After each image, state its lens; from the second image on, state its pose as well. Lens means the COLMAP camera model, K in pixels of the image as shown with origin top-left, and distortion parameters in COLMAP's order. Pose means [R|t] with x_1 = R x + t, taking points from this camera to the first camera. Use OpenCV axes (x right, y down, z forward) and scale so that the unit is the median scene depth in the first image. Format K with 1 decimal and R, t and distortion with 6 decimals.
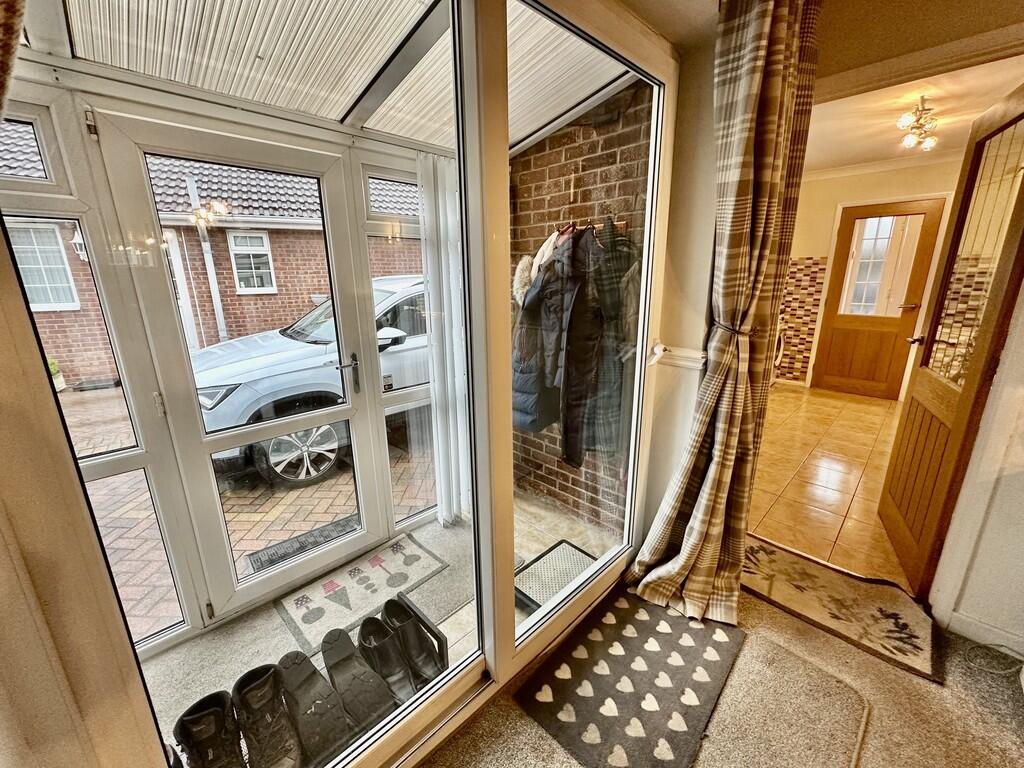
lens RADIAL K [[406.7, 0, 508.4], [0, 406.7, 385.6], [0, 0, 1]] dist [-0.000721, 0.000247]
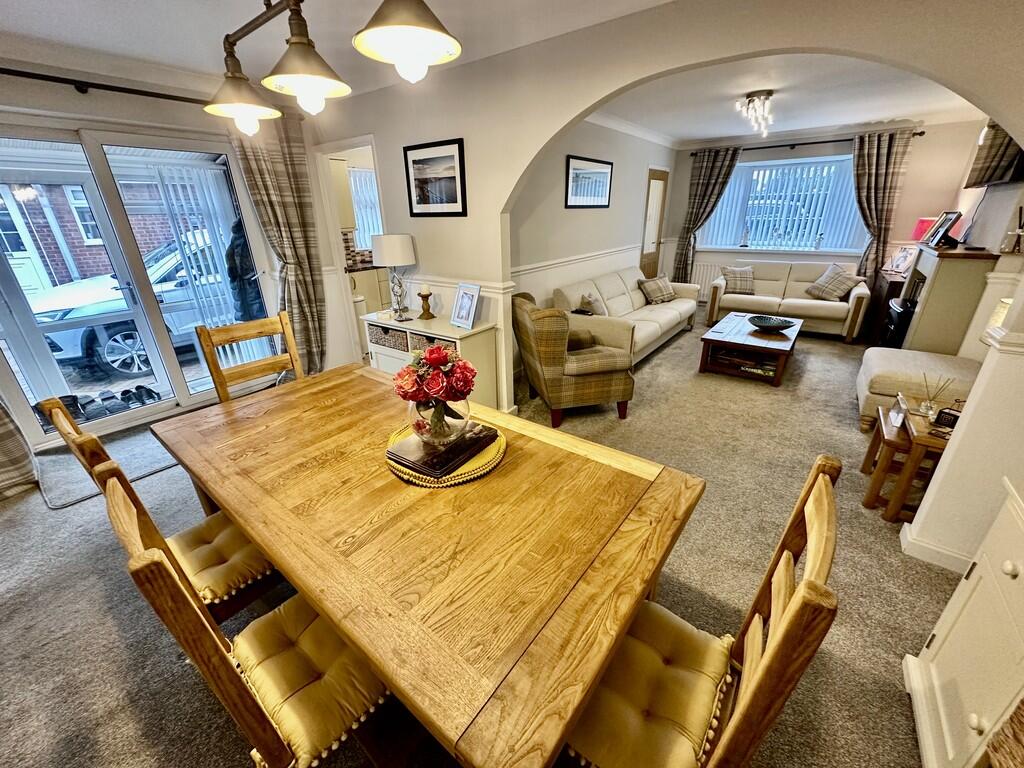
lens RADIAL K [[406.7, 0, 508.4], [0, 406.7, 385.6], [0, 0, 1]] dist [-0.000721, 0.000247]
pose [[0.987286, -0.068916, 0.143240, 0.426921], [0.049572, 0.989675, 0.134482, 0.094697], [-0.151029, -0.125672, 0.980509, -0.465844]]
